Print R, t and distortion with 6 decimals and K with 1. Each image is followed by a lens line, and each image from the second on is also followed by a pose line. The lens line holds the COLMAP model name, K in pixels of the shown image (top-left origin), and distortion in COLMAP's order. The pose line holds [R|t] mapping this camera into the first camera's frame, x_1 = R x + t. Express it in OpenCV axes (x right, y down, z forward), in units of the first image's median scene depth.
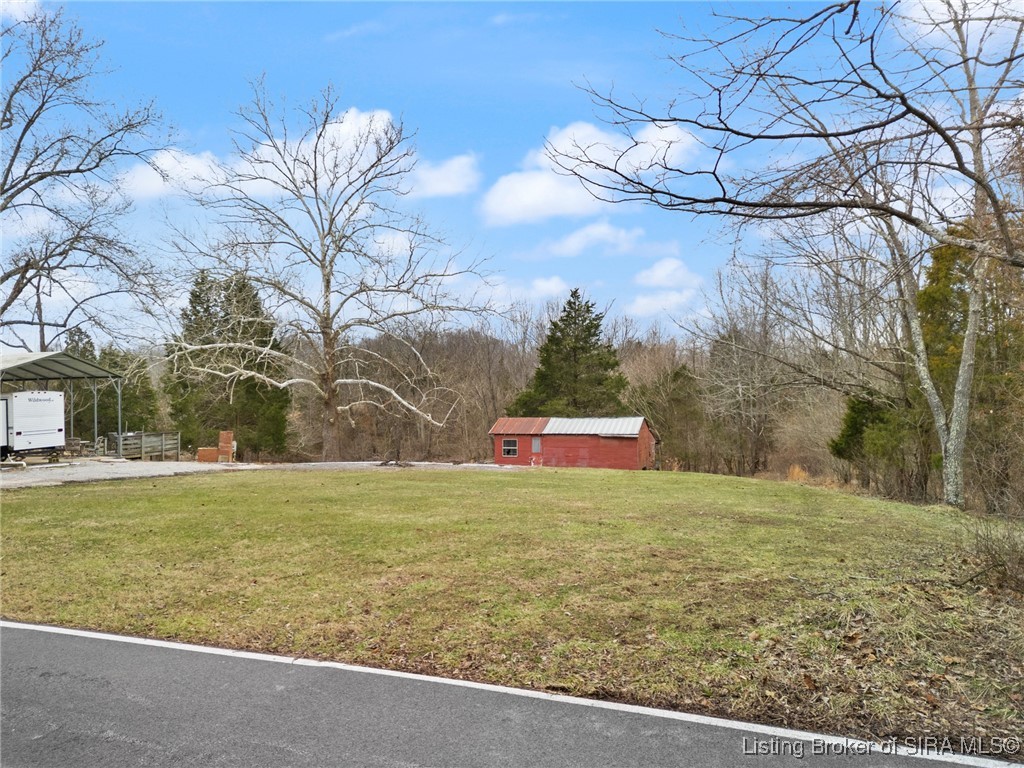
lens RADIAL K [[711.3, 0, 507.1], [0, 711.3, 380.7], [0, 0, 1]] dist [0.079218, -0.061417]
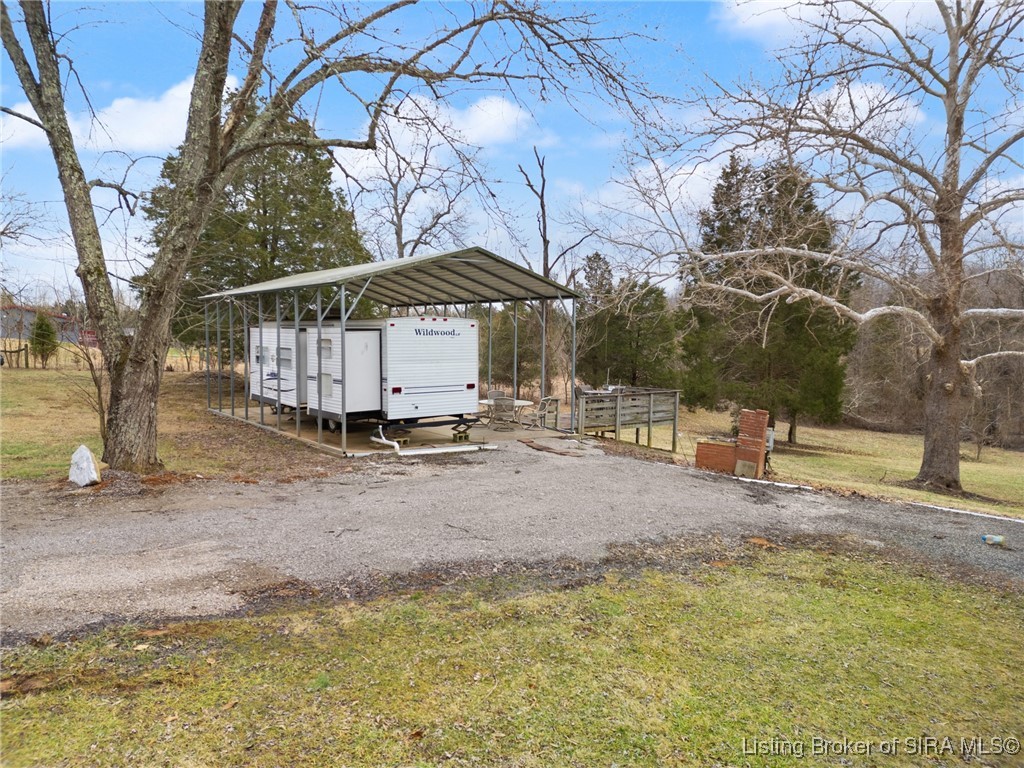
lens RADIAL K [[711.3, 0, 506.9], [0, 711.3, 377.4], [0, 0, 1]] dist [0.079218, -0.061417]
pose [[0.761465, 0.069680, -0.644449, -0.149241], [-0.017593, 0.996061, 0.086910, 0.007633], [0.647967, -0.054842, 0.759692, 0.378872]]
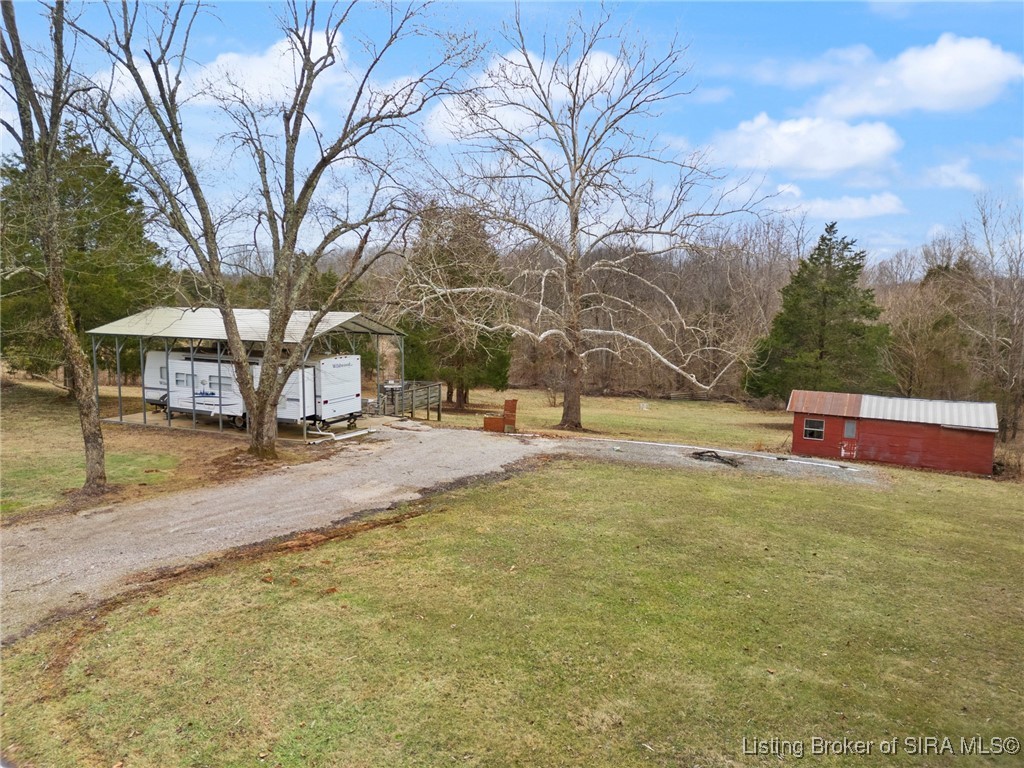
lens RADIAL K [[683.4, 0, 517.9], [0, 683.4, 380.4], [0, 0, 1]] dist [0.041363, -0.005187]
pose [[0.981899, 0.055161, -0.181194, -0.156817], [-0.031296, 0.990752, 0.132024, -0.049136], [0.186801, -0.123964, 0.974545, 0.104897]]
